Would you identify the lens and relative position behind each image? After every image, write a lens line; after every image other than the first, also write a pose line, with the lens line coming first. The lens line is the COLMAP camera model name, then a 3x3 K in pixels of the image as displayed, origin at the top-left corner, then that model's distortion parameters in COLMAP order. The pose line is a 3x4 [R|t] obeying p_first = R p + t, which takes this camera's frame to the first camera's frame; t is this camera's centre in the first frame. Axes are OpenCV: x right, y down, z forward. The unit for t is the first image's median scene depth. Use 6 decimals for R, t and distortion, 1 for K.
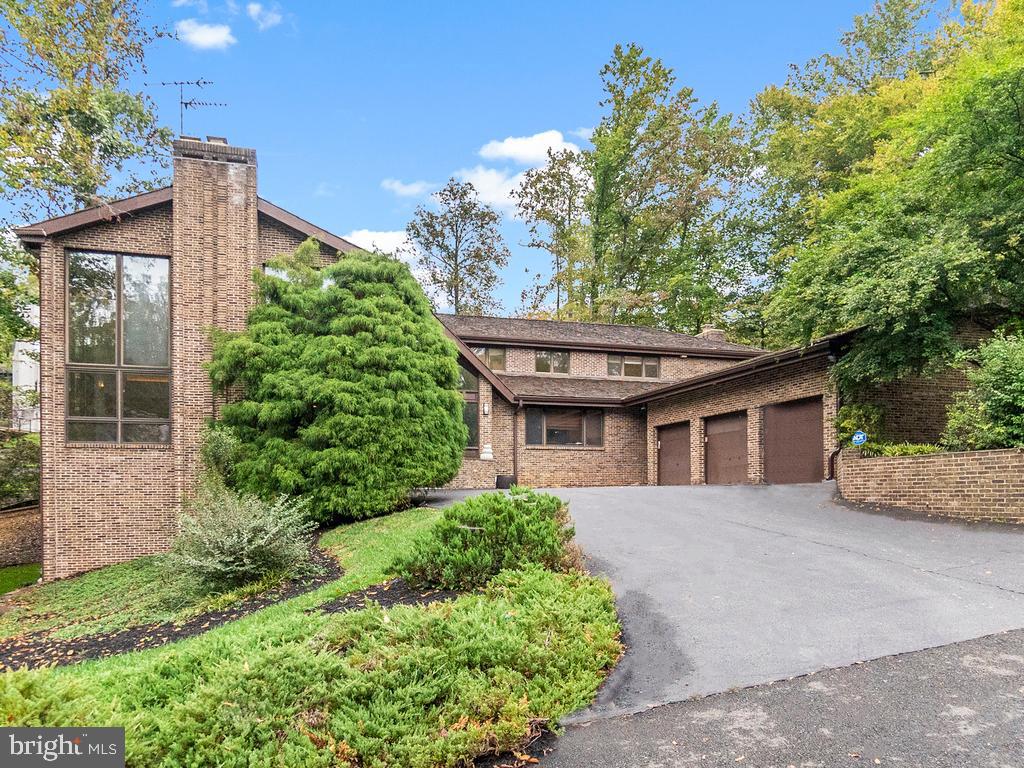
lens RADIAL K [[610.0, 0, 428.0], [0, 610.0, 445.1], [0, 0, 1]] dist [0.010164, -0.002458]
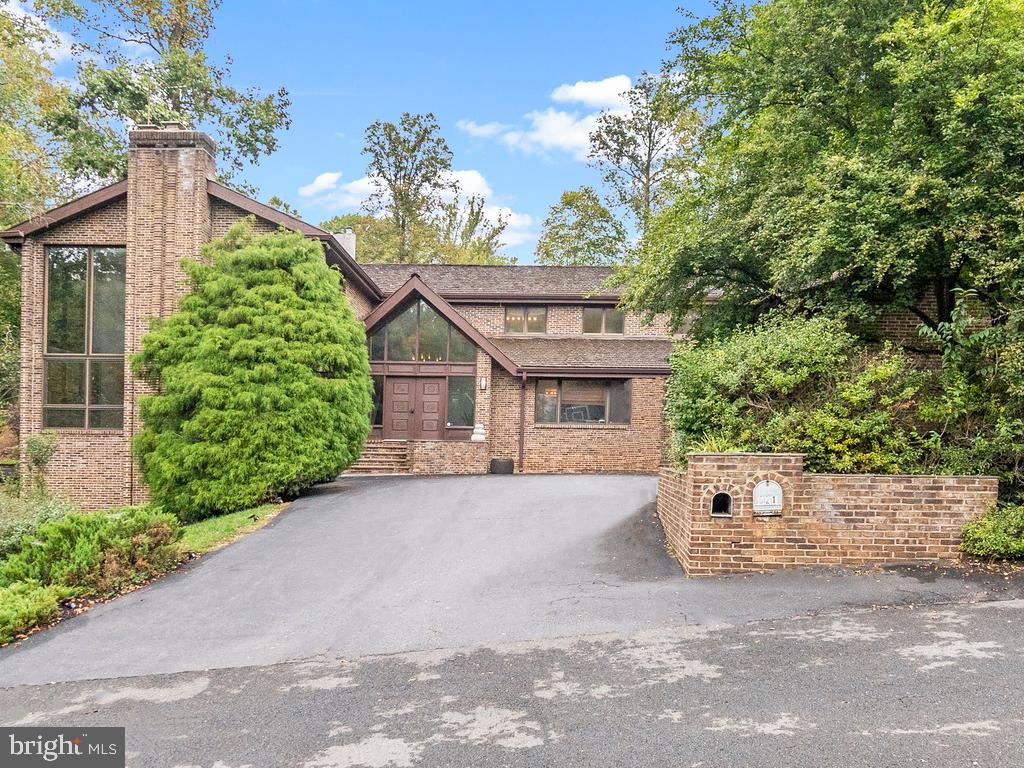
lens RADIAL K [[719.1, 0, 438.1], [0, 719.1, 415.5], [0, 0, 1]] dist [0.007463, 0.006742]
pose [[0.966852, -0.005870, -0.255271, 0.393275], [0.010936, 0.999770, 0.018430, -0.042604], [0.255104, -0.020611, 0.966694, -0.041910]]
